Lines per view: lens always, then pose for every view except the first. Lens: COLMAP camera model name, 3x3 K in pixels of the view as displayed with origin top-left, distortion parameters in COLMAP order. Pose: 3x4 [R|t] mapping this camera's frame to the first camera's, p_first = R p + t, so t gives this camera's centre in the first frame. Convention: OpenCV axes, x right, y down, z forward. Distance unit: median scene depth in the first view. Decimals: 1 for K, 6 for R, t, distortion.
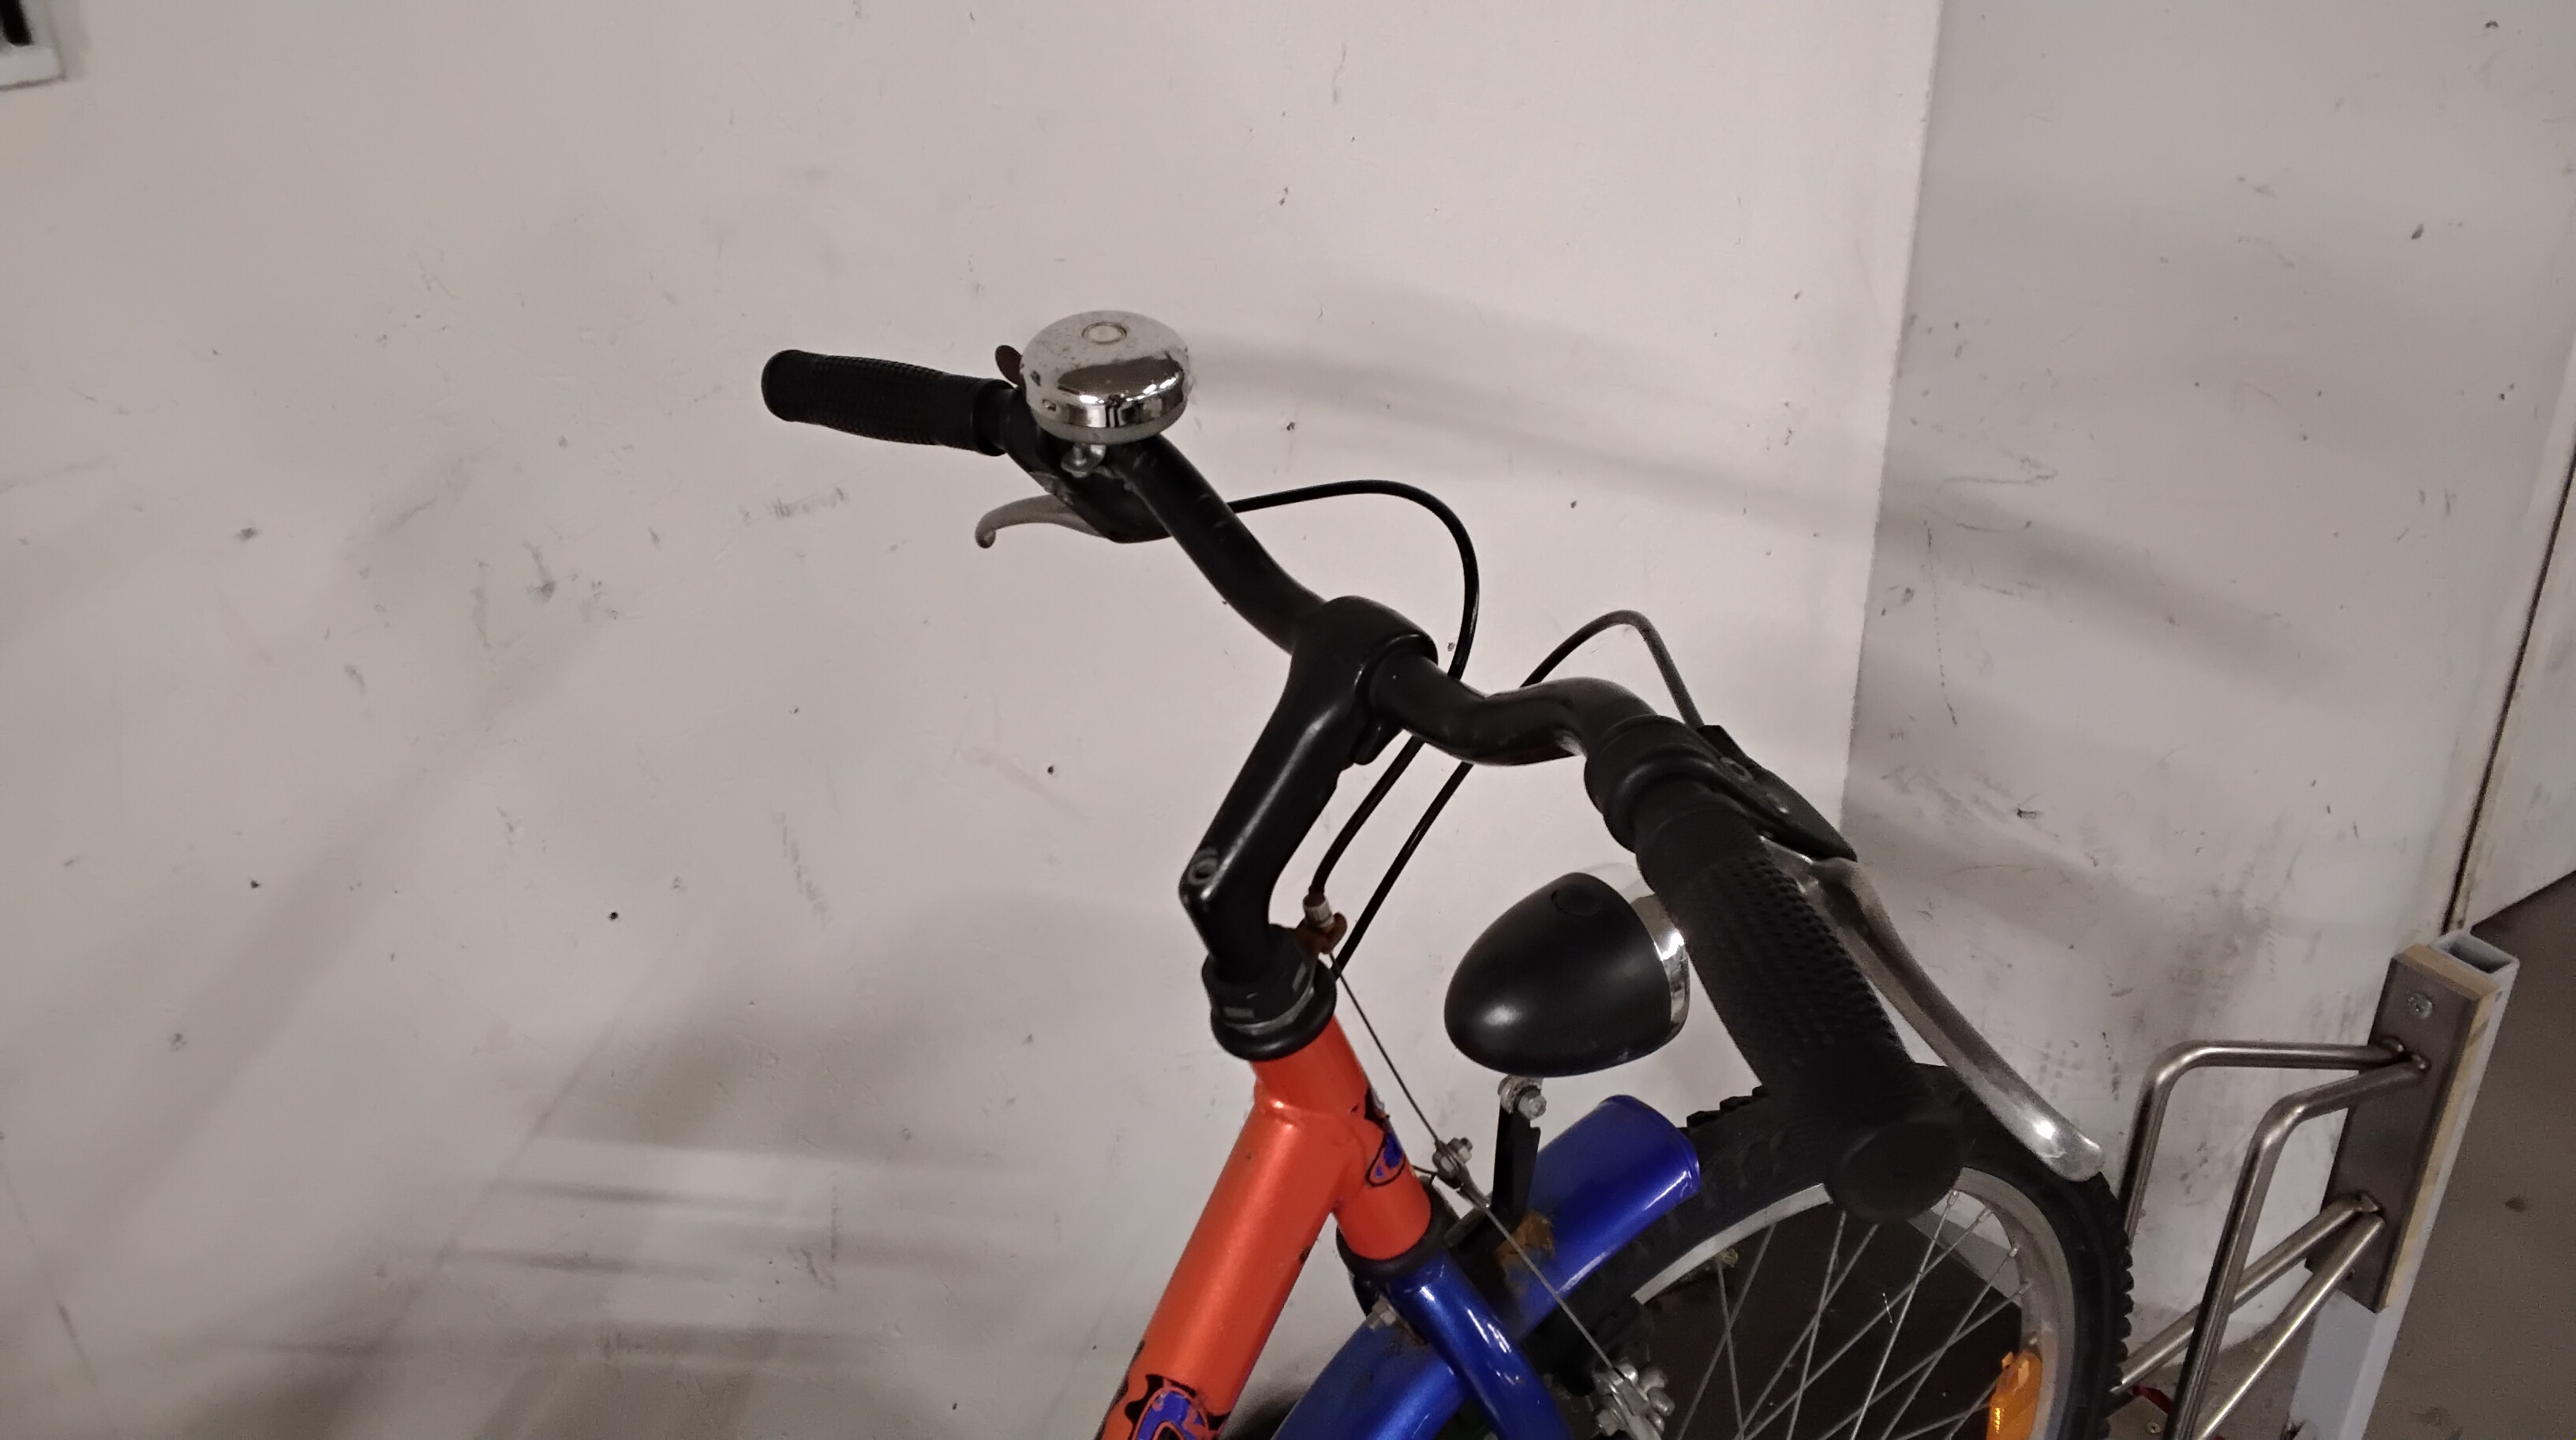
lens RADIAL K [[2051.5, 0, 1301.2], [0, 2051.5, 726.8], [0, 0, 1]] dist [0.112093, -0.175675]
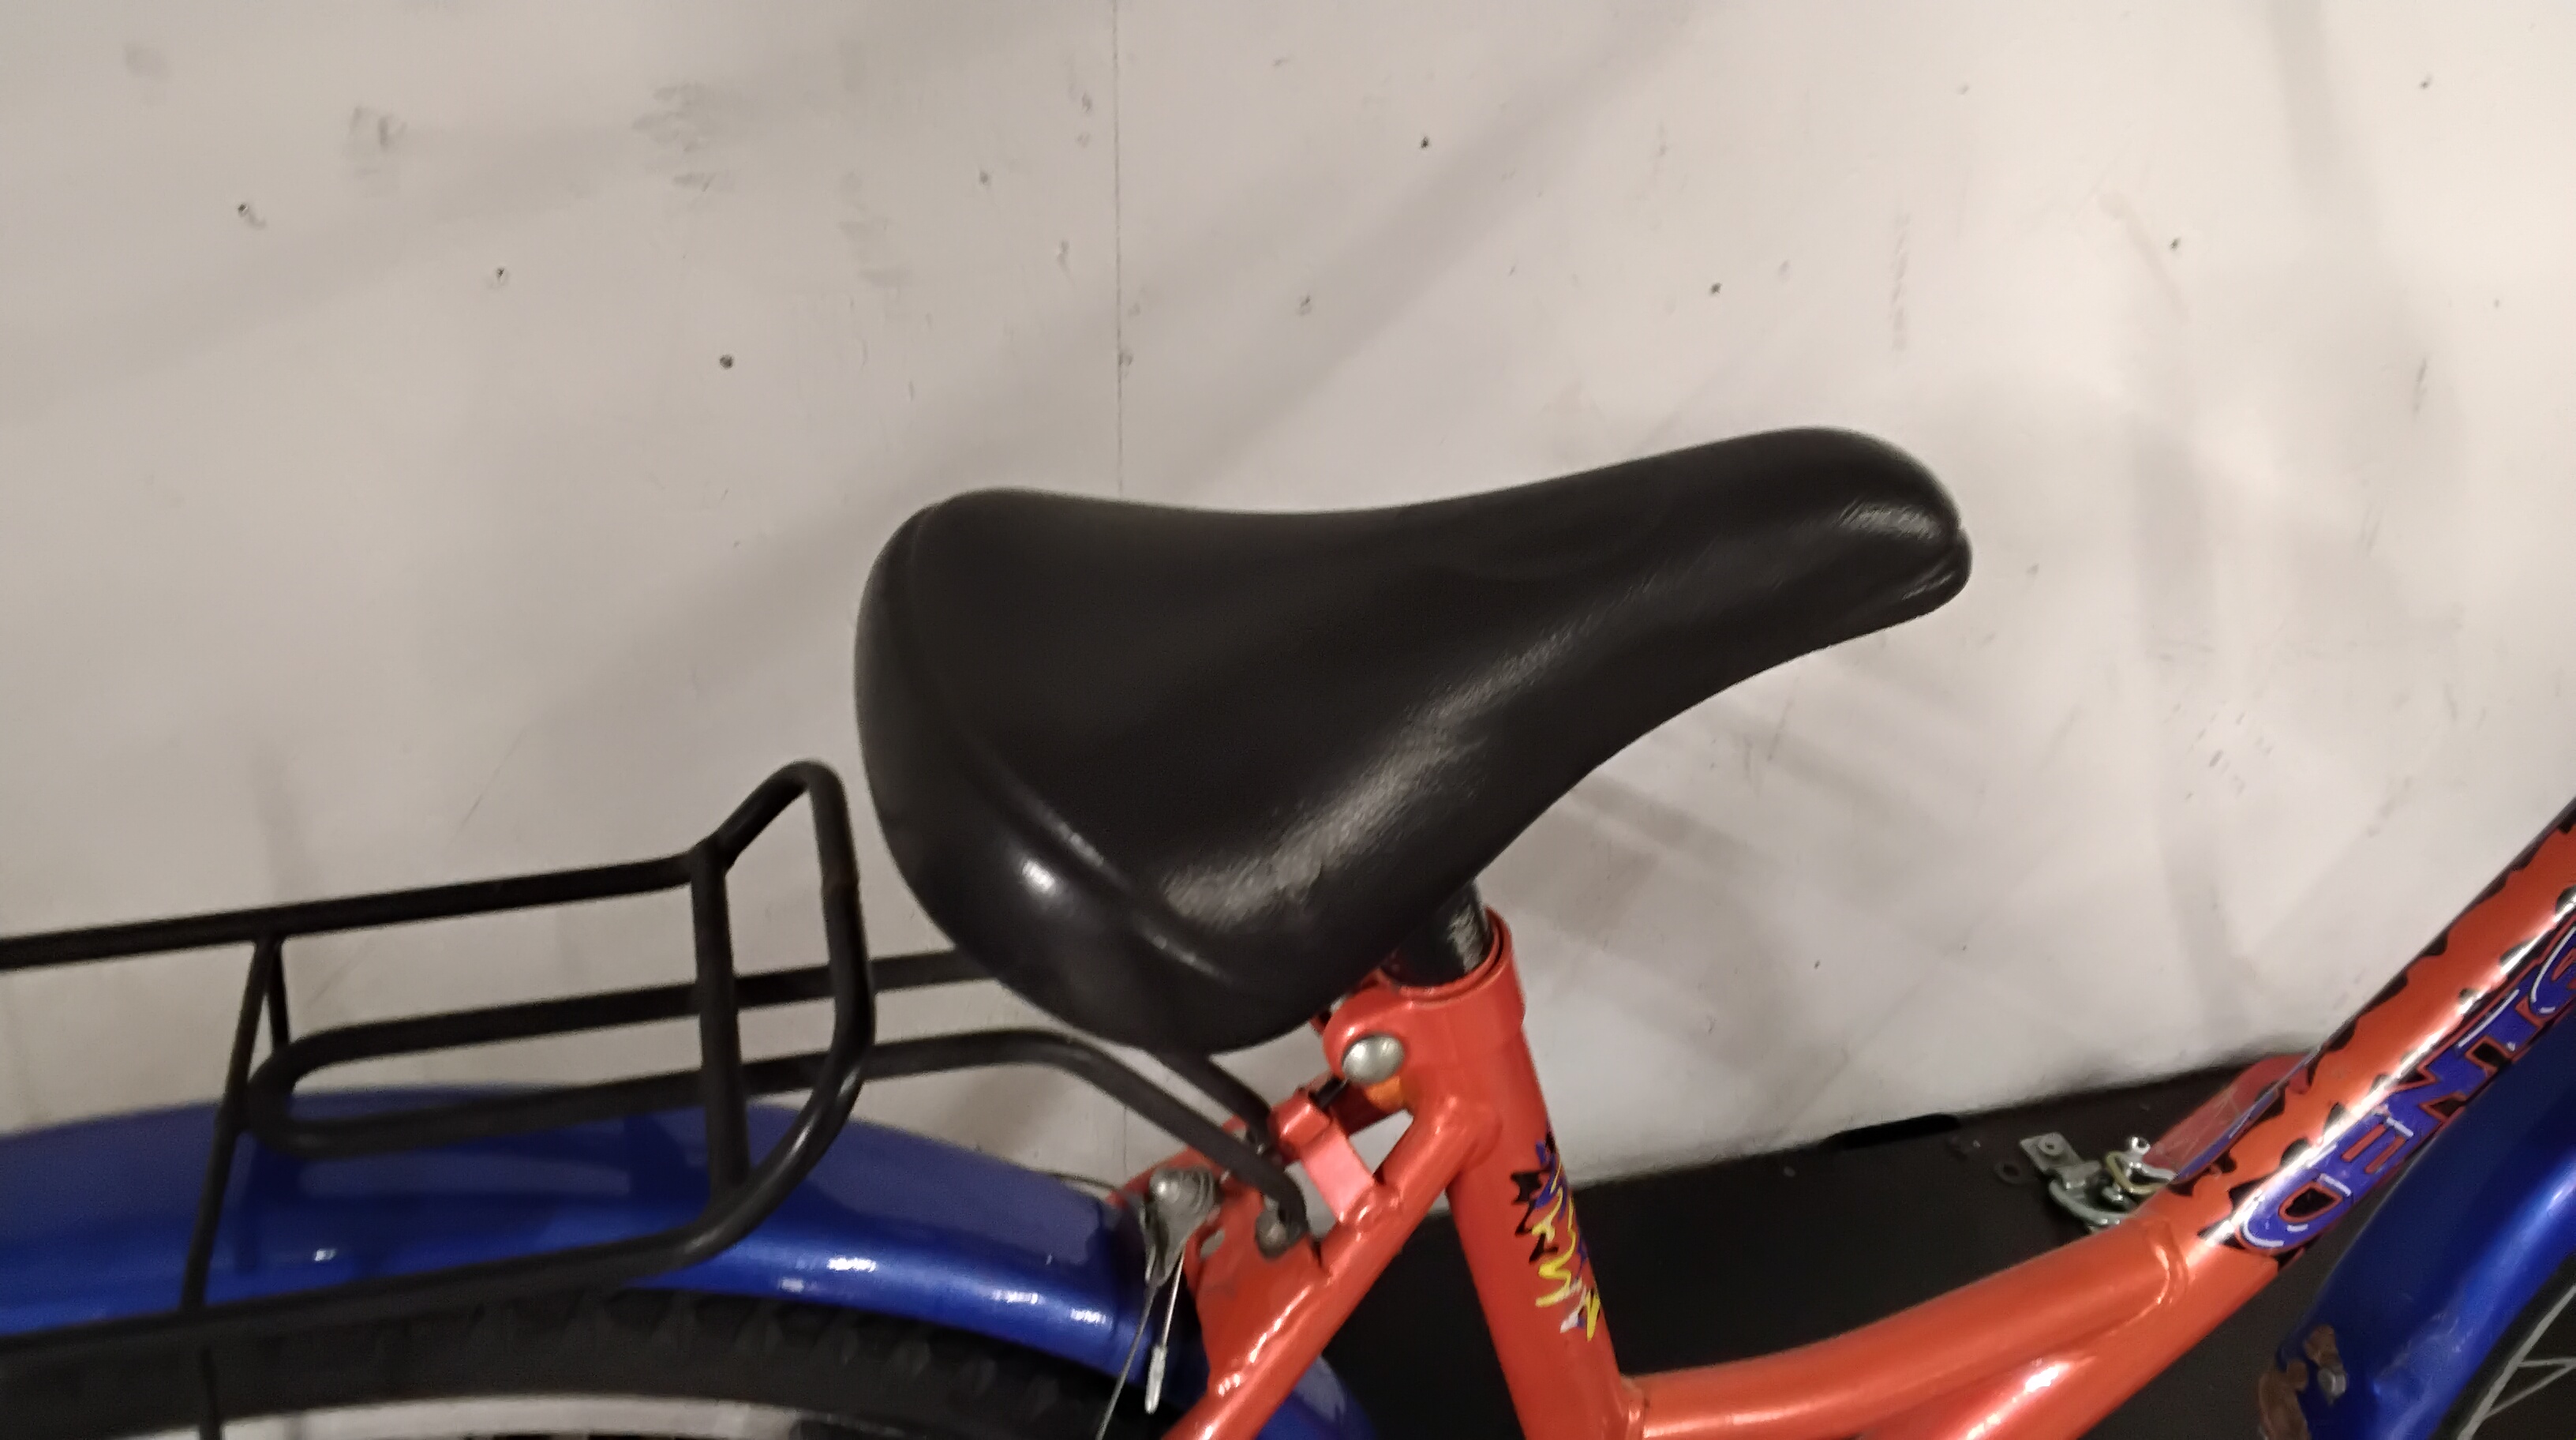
lens RADIAL K [[2051.5, 0, 1301.2], [0, 2051.5, 726.8], [0, 0, 1]] dist [0.112093, -0.175675]
pose [[0.962047, 0.202810, -0.182573, -0.241556], [-0.189915, 0.978051, 0.085727, 0.188472], [0.195952, -0.047800, 0.979448, 0.054760]]
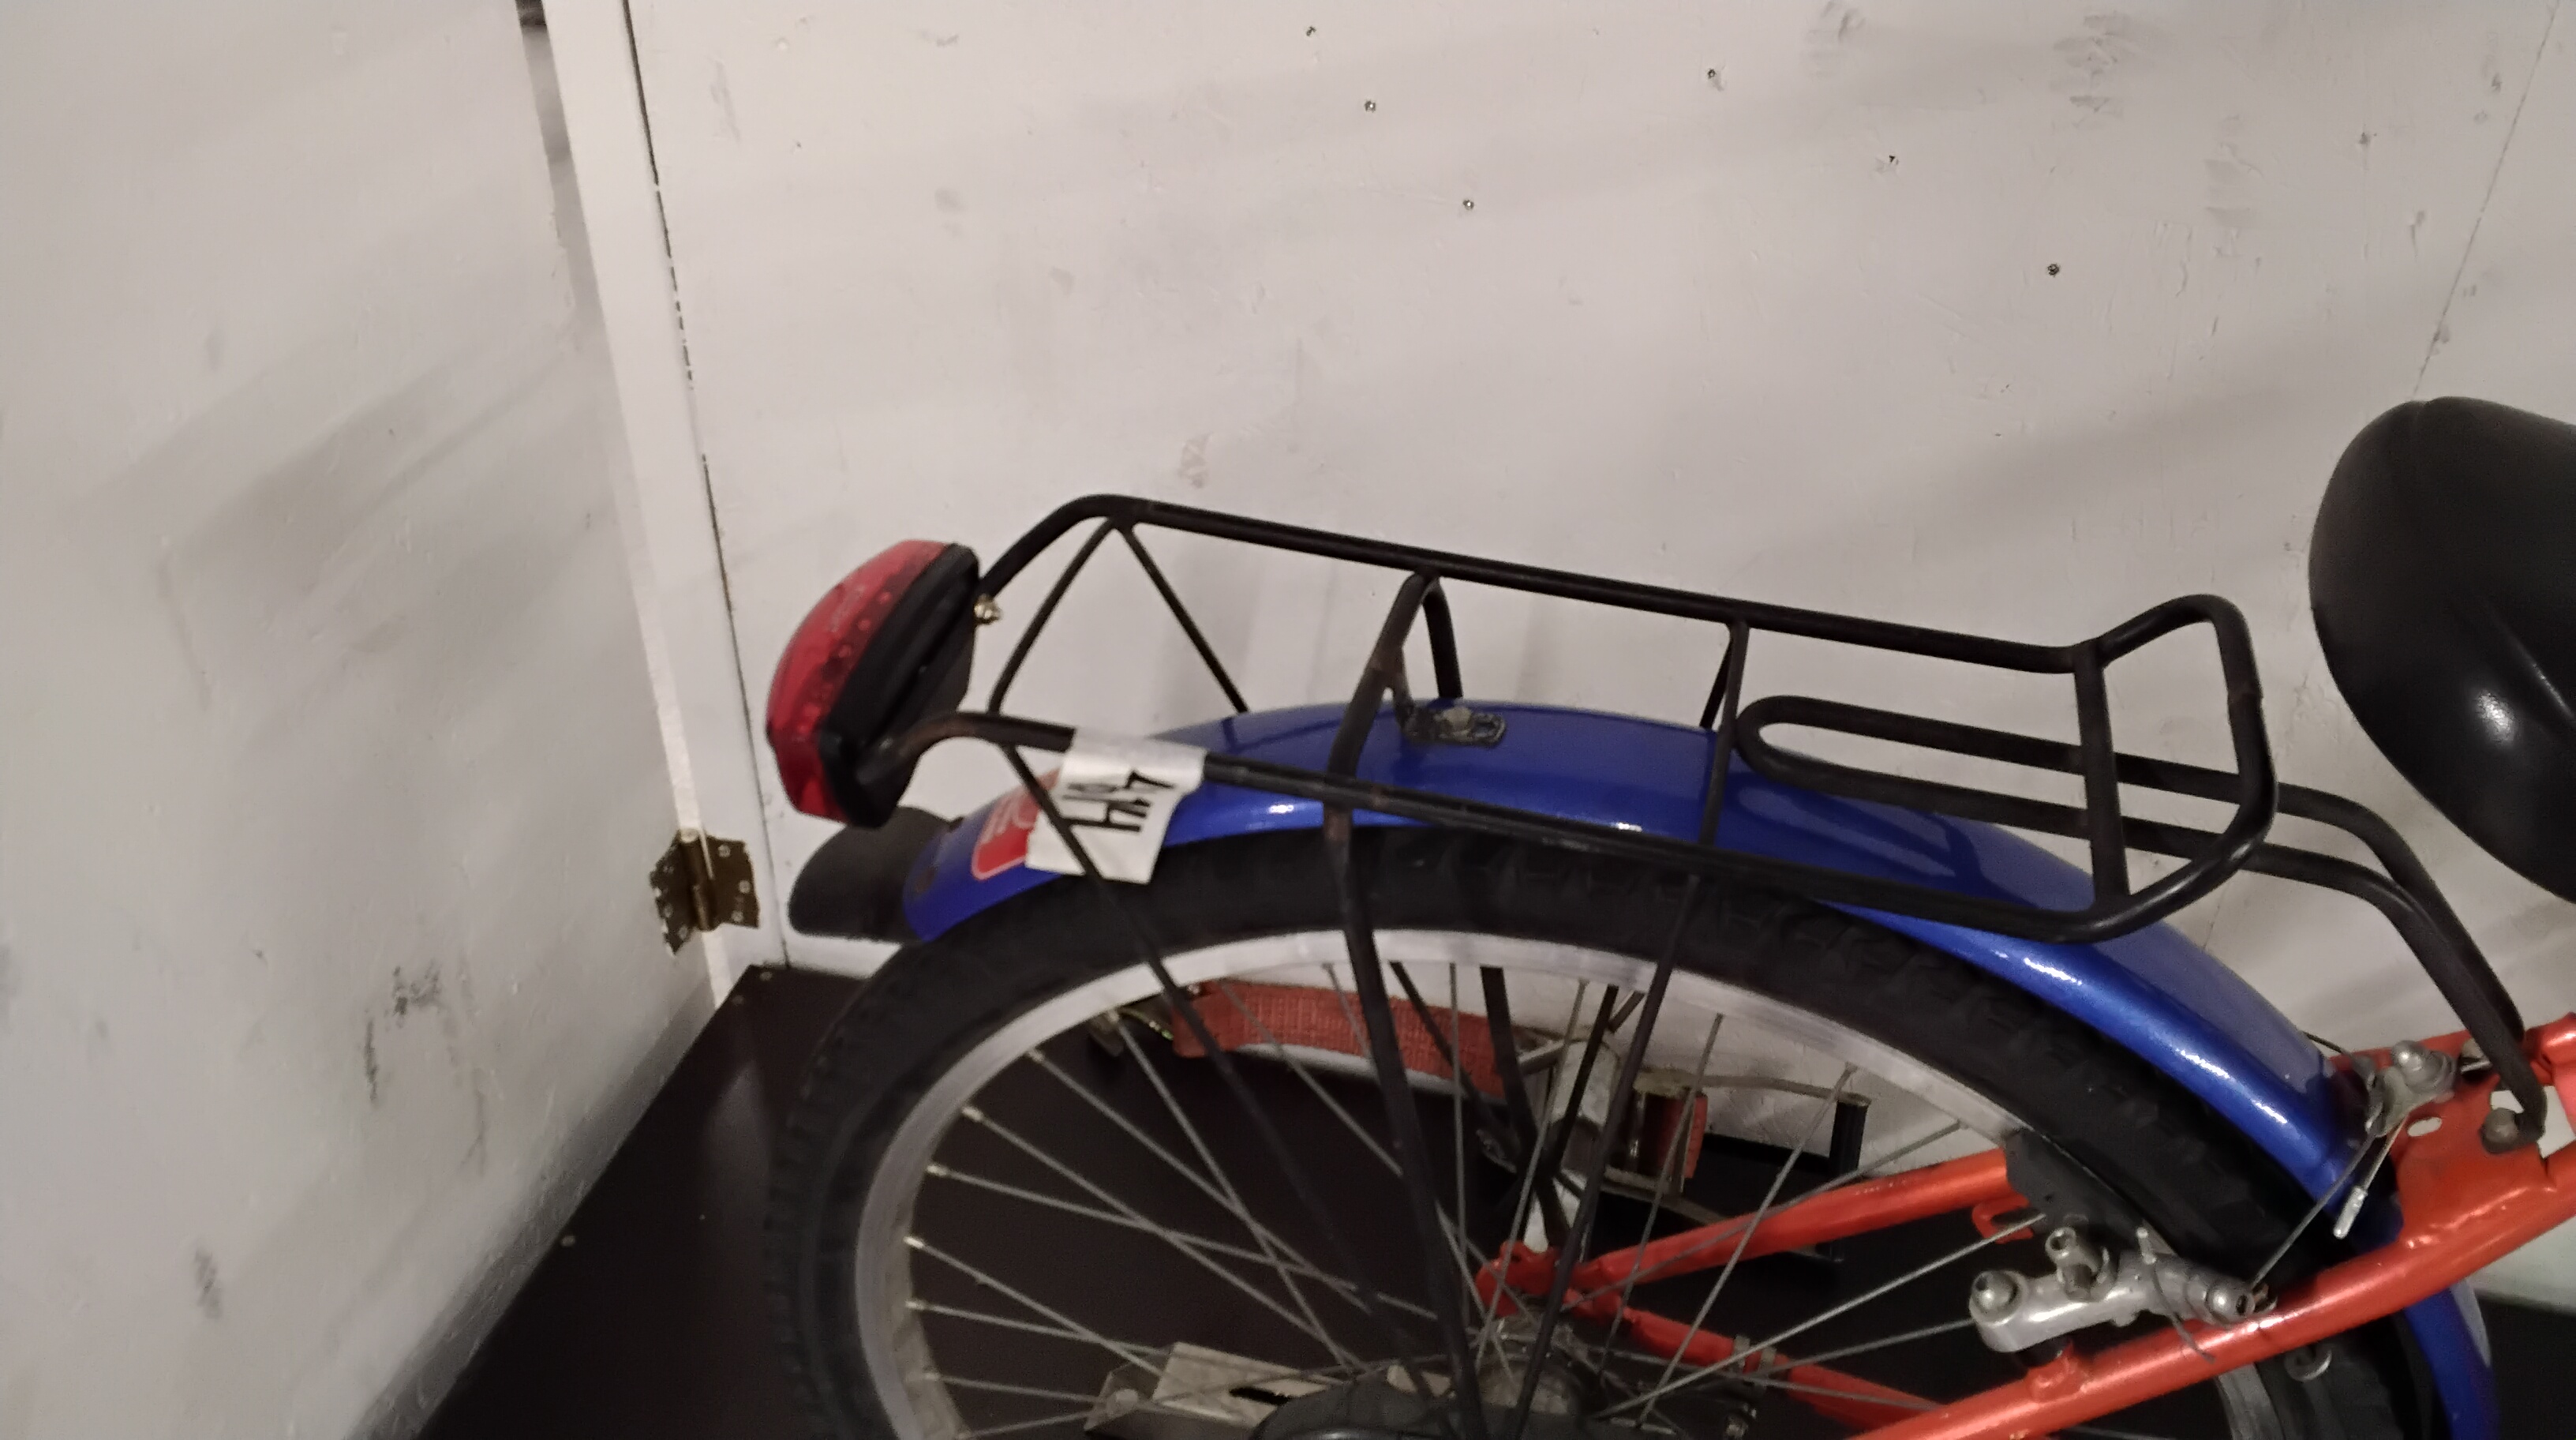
lens RADIAL K [[2051.5, 0, 1301.2], [0, 2051.5, 726.8], [0, 0, 1]] dist [0.112093, -0.175675]
pose [[0.701101, 0.453883, -0.549952, -0.272276], [-0.387246, 0.889968, 0.240826, 0.233524], [0.598747, 0.044124, 0.799722, -0.057413]]
